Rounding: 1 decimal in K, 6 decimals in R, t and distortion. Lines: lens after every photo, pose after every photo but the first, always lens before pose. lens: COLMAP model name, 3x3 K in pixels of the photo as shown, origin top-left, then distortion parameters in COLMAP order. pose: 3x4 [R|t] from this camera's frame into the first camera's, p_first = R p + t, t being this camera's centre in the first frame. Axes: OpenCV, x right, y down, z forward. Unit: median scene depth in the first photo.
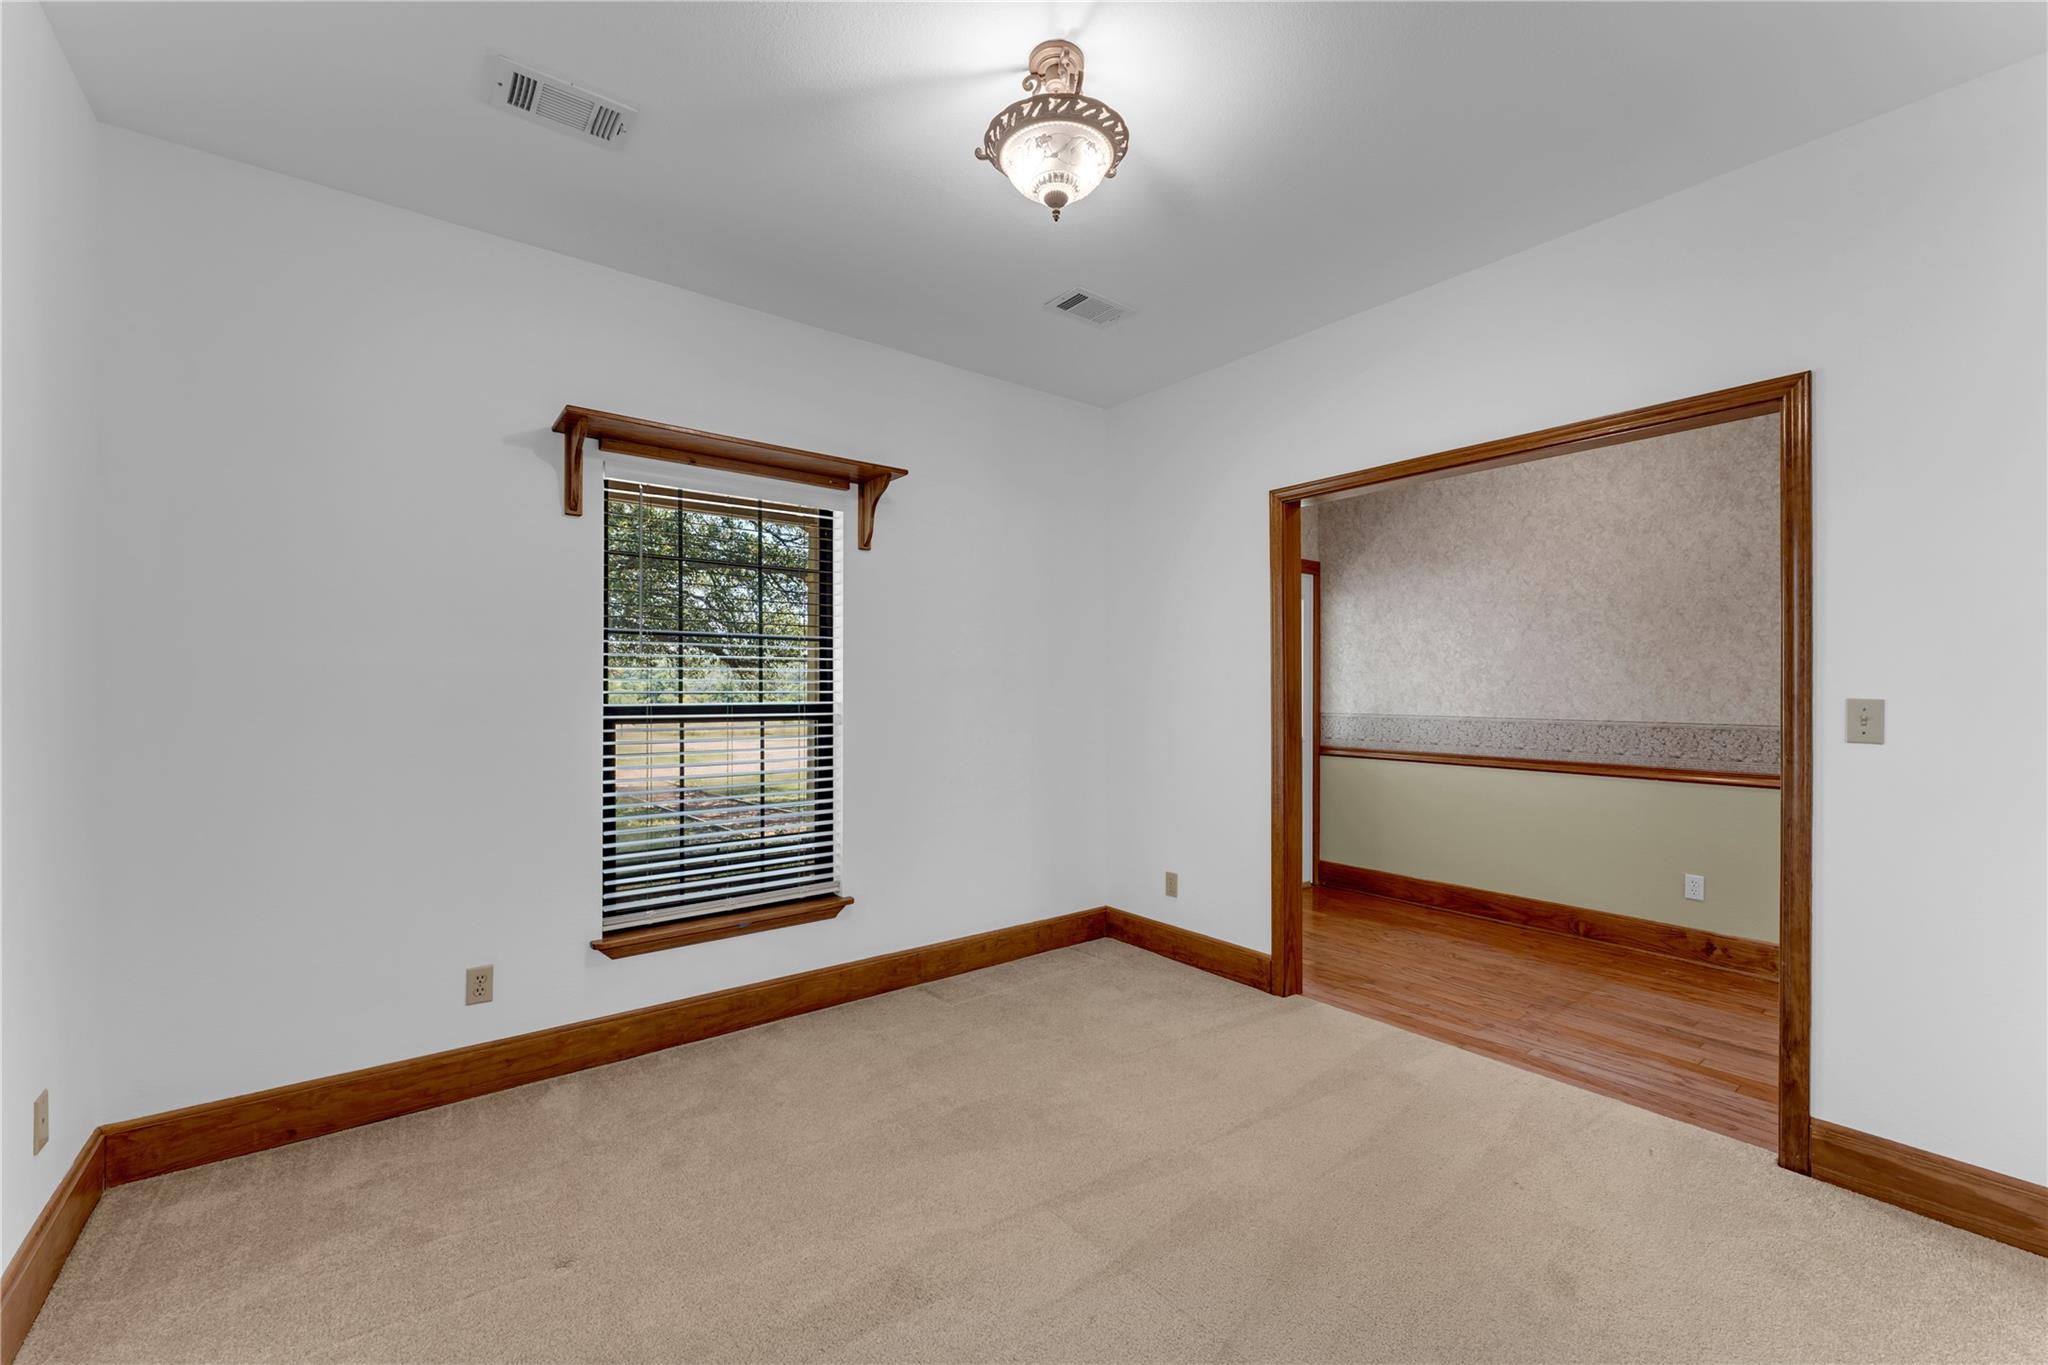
lens RADIAL K [[835.5, 0, 1027.3], [0, 835.5, 686.8], [0, 0, 1]] dist [-0.002537, 0.000490]
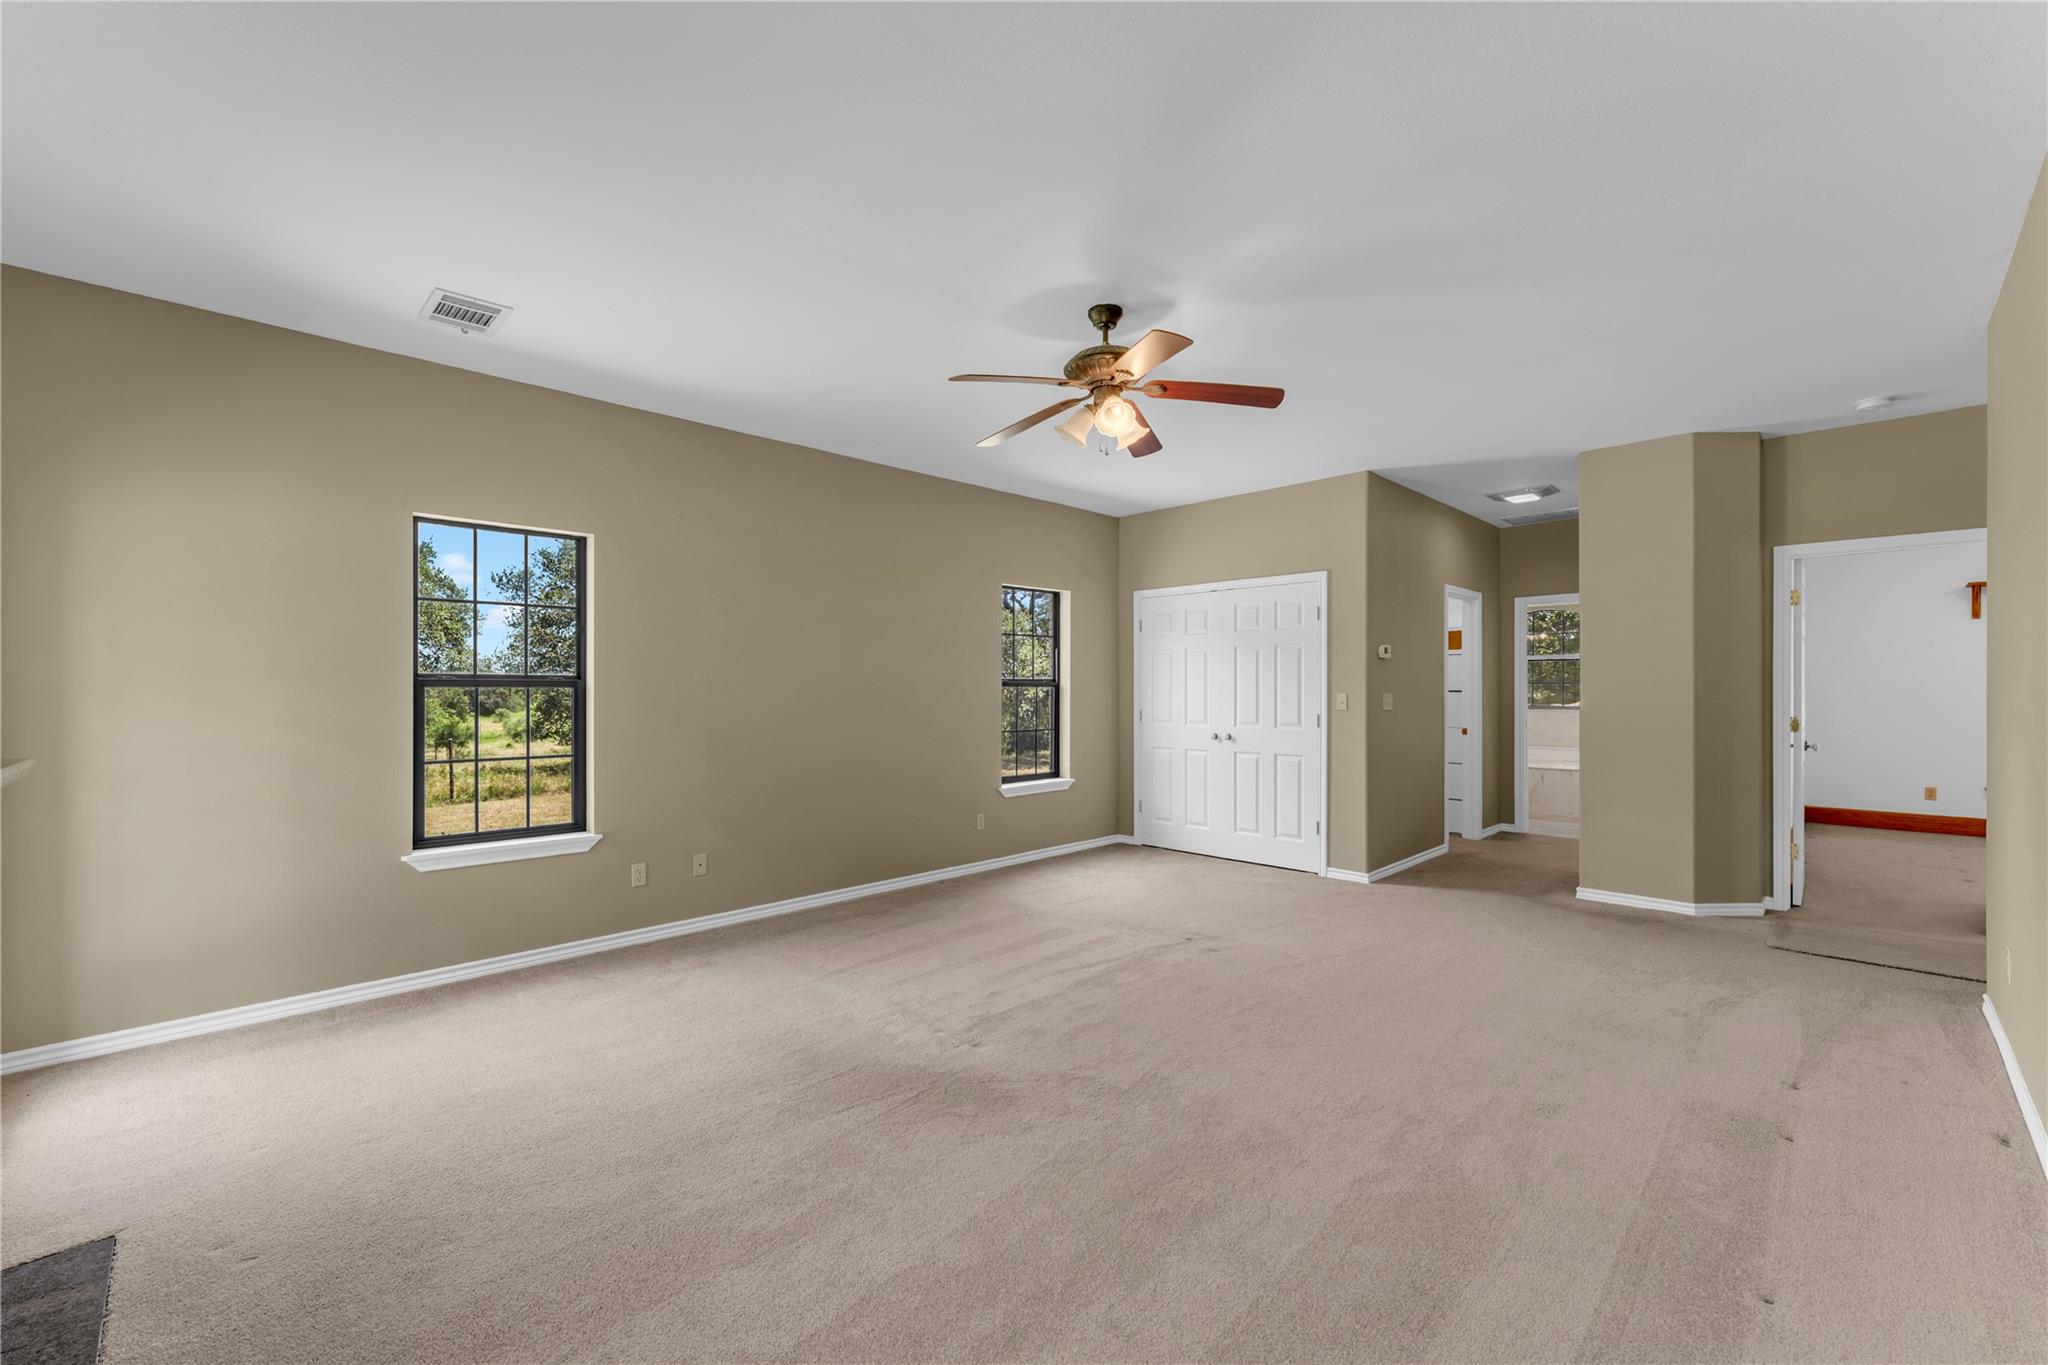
lens RADIAL K [[835.5, 0, 1027.2], [0, 835.5, 686.6], [0, 0, 1]] dist [-0.002537, 0.000490]
pose [[0.118734, 0.001194, -0.992925, 1.682736], [-0.000546, 0.999999, 0.001137, 0.000758], [0.992926, 0.000407, 0.118735, -2.238126]]
